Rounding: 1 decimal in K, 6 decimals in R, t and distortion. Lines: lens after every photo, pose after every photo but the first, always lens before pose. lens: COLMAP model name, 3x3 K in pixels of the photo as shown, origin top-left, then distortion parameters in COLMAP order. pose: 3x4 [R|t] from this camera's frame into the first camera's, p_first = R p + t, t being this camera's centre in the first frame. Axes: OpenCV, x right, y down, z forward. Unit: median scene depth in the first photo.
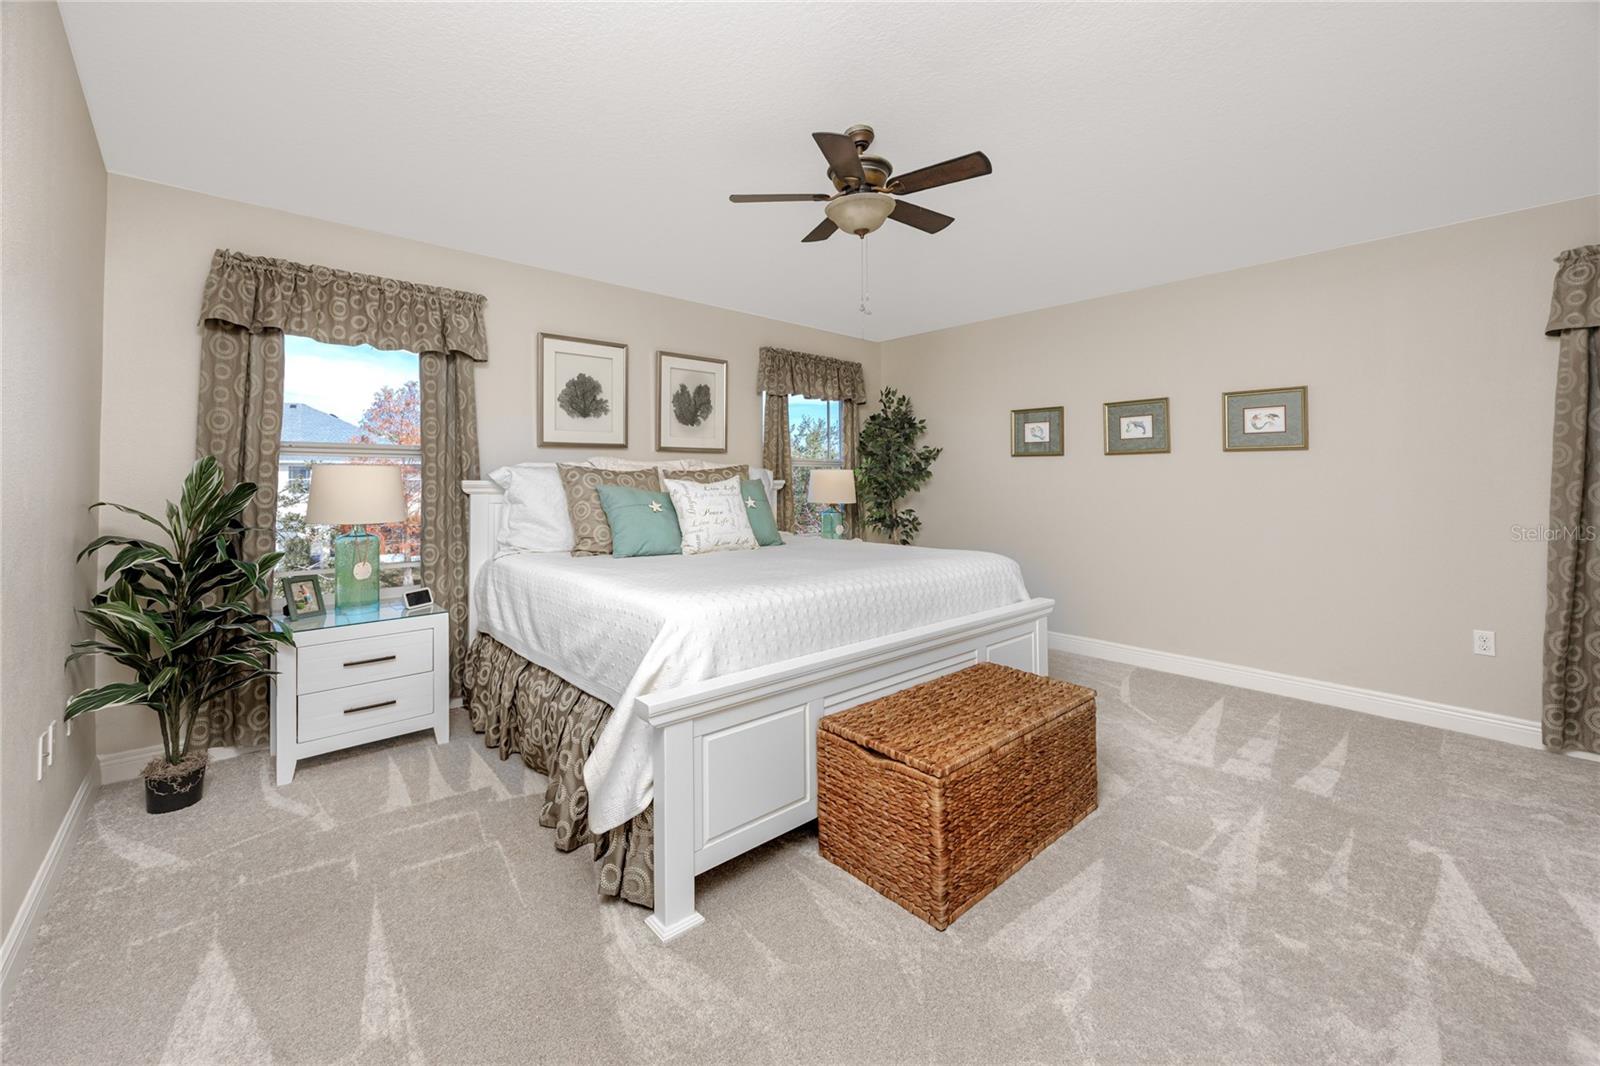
lens RADIAL K [[640.7, 0, 797.2], [0, 640.7, 473.9], [0, 0, 1]] dist [0.004126, -0.000299]
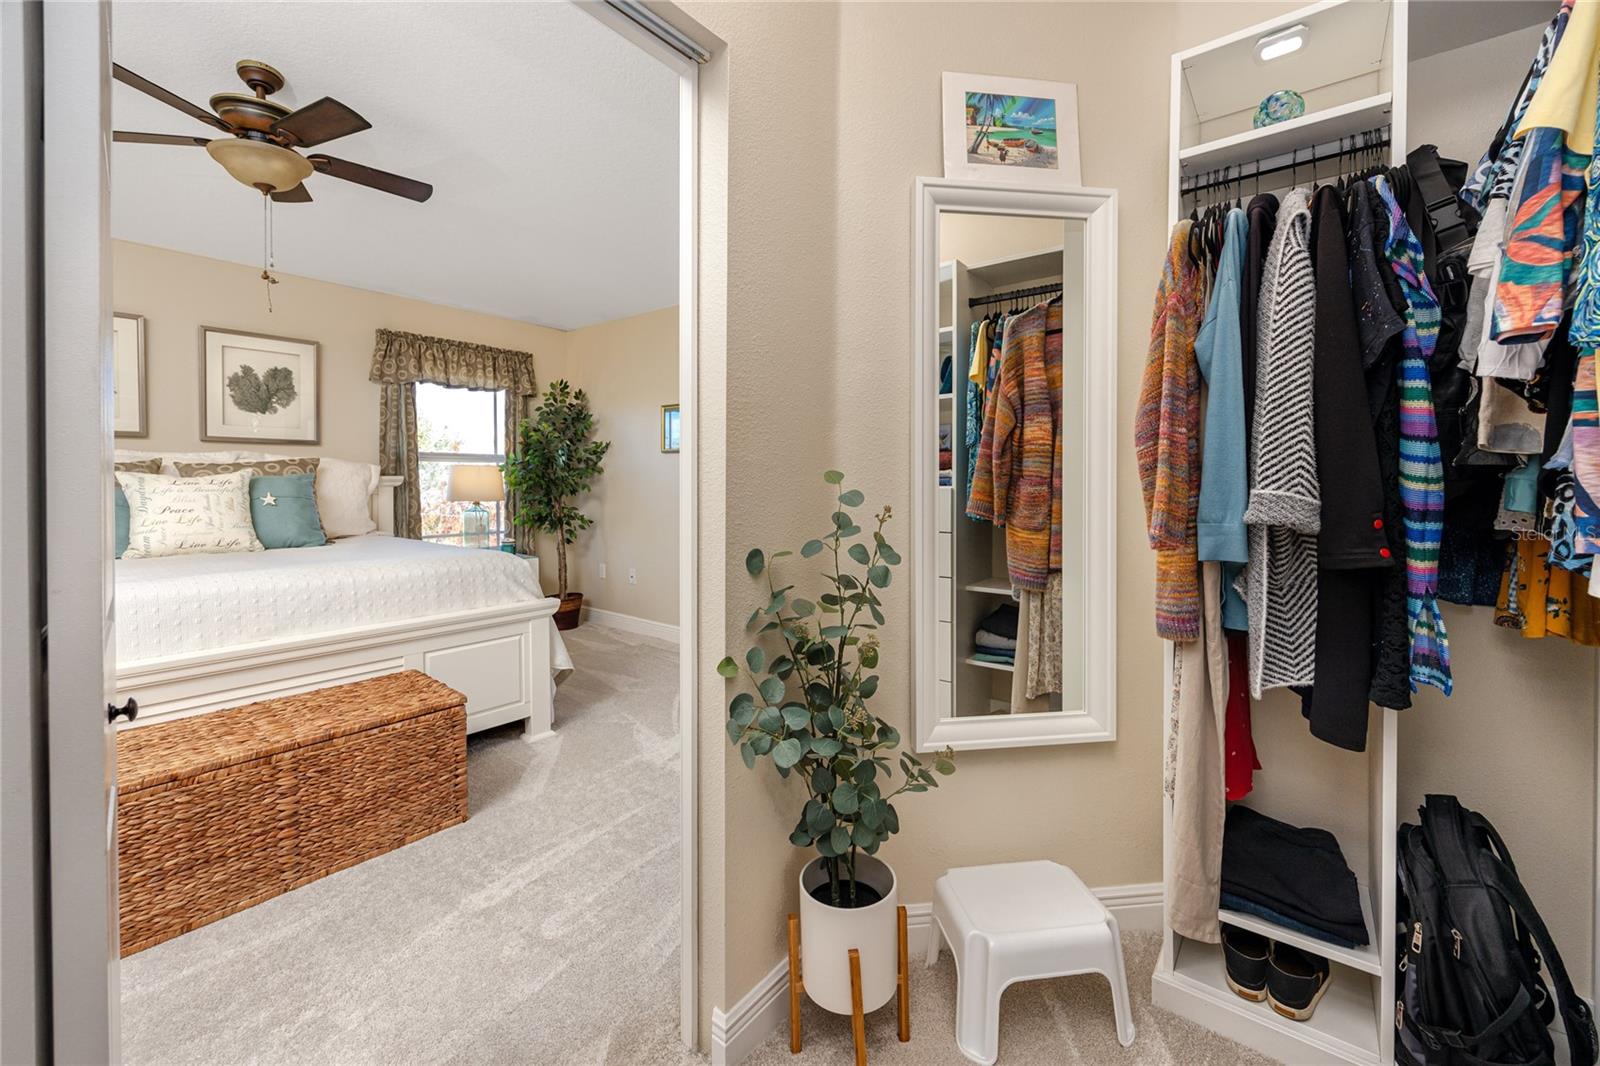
lens RADIAL K [[640.7, 0, 793.0], [0, 640.7, 484.4], [0, 0, 1]] dist [0.004126, -0.000299]
pose [[0.985722, -0.000256, 0.168379, 0.402182], [-0.002206, 0.999893, 0.014435, 0.008144], [-0.168365, -0.014600, 0.985617, 0.003063]]
